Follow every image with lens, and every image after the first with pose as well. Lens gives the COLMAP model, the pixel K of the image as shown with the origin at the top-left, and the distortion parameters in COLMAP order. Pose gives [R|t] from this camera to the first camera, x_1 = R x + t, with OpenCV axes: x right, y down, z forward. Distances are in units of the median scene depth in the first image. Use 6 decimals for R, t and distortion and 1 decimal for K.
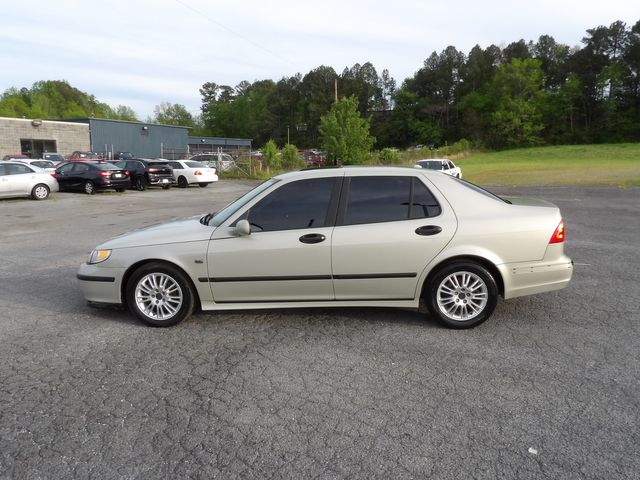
lens RADIAL K [[455.7, 0, 321.6], [0, 455.7, 237.2], [0, 0, 1]] dist [-0.030483, 0.024250]
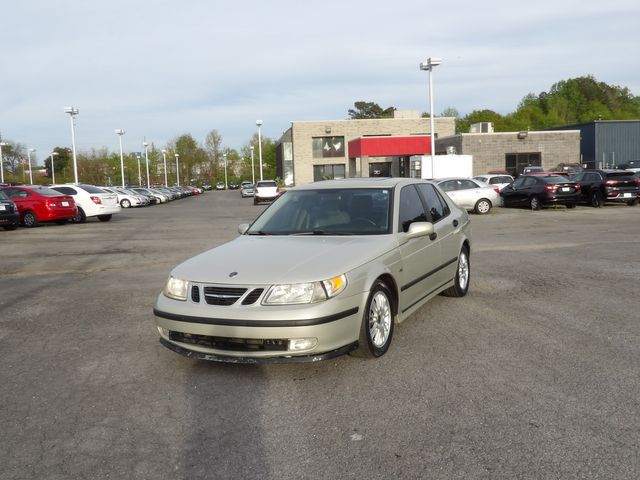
lens RADIAL K [[619.2, 0, 320.0], [0, 619.2, 240.0], [0, 0, 1]] dist [-0.021192, 0.016284]
pose [[0.596832, 0.043855, -0.801167, 0.119143], [-0.091352, 0.995726, -0.013549, 0.011730], [0.797149, 0.081275, 0.598287, -0.051629]]
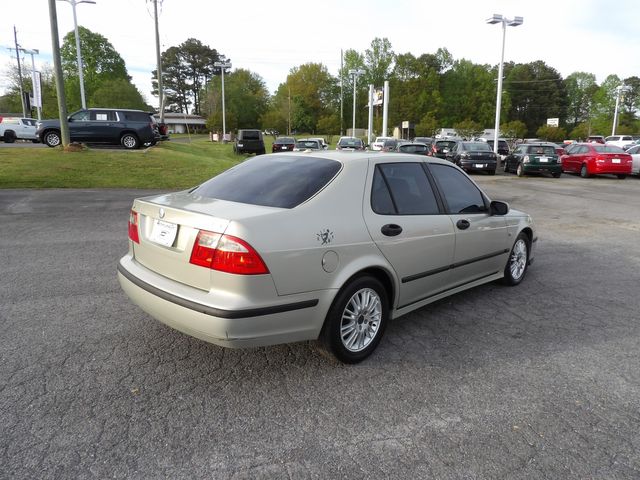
lens RADIAL K [[454.4, 0, 322.3], [0, 454.4, 238.1], [0, 0, 1]] dist [-0.032760, 0.028759]
pose [[-0.679455, 0.131418, -0.721852, 0.091588], [-0.130421, 0.946529, 0.295082, -0.028585], [0.722033, 0.294639, -0.625984, 0.185365]]
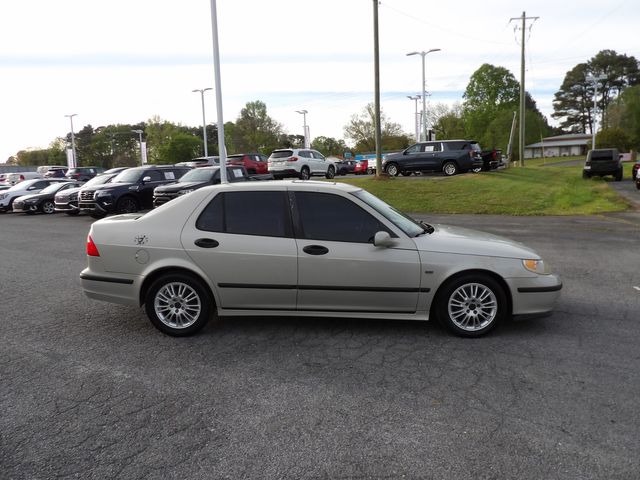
lens RADIAL K [[455.7, 0, 321.6], [0, 455.7, 237.2], [0, 0, 1]] dist [-0.030483, 0.024250]
pose [[-0.999312, 0.021812, 0.029996, -0.006615], [0.029519, 0.957421, 0.287183, -0.038326], [-0.022455, 0.287871, -0.957406, 0.243427]]
